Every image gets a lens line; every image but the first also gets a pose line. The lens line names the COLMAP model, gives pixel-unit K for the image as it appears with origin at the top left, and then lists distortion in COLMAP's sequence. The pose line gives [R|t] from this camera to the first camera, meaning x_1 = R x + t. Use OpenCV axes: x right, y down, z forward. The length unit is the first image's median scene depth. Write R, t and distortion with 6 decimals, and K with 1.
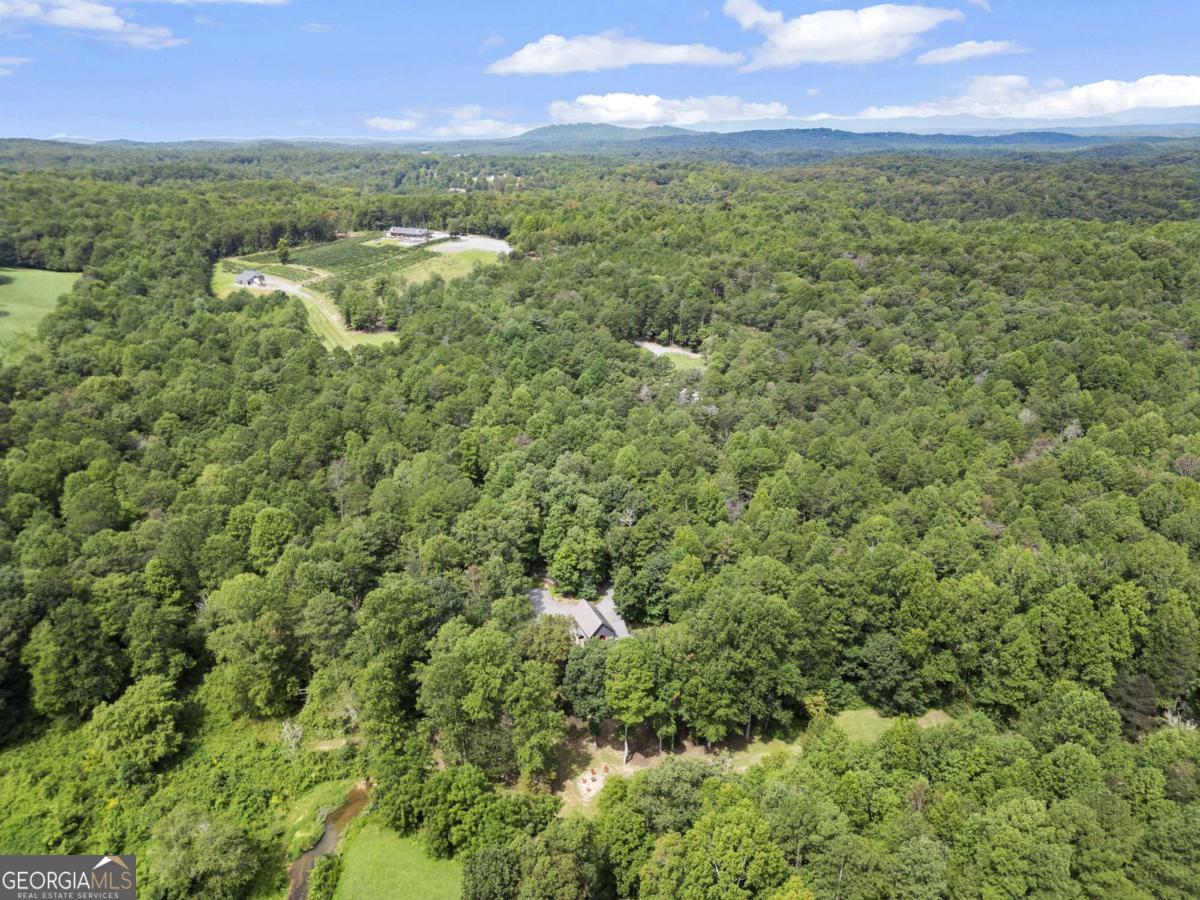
lens RADIAL K [[843.1, 0, 604.3], [0, 843.1, 450.9], [0, 0, 1]] dist [0.041090, -0.036685]
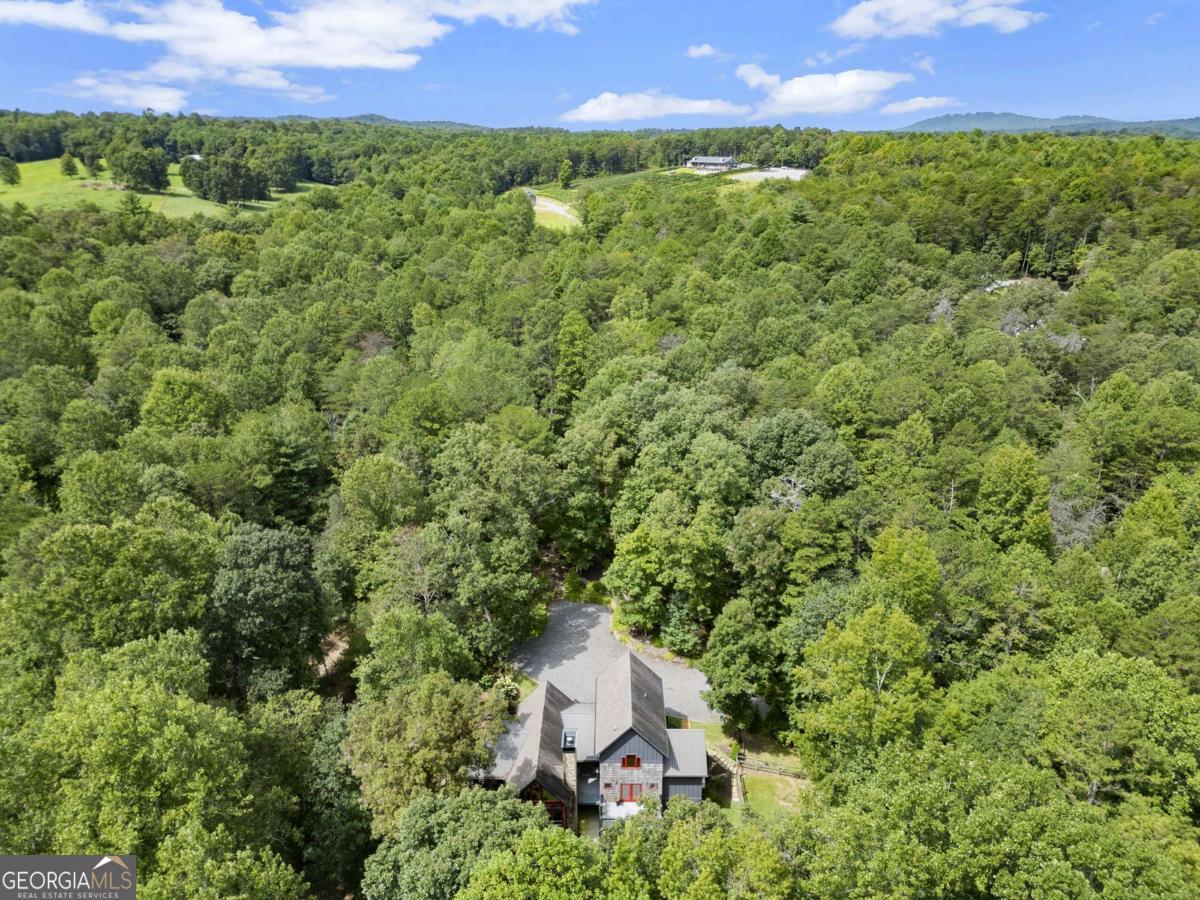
lens RADIAL K [[843.1, 0, 591.7], [0, 843.1, 444.4], [0, 0, 1]] dist [0.041090, -0.036685]
pose [[0.908142, 0.143315, -0.393368, 0.098184], [-0.145783, 0.989031, 0.023774, 0.055676], [0.392460, 0.035756, 0.919074, 0.521368]]
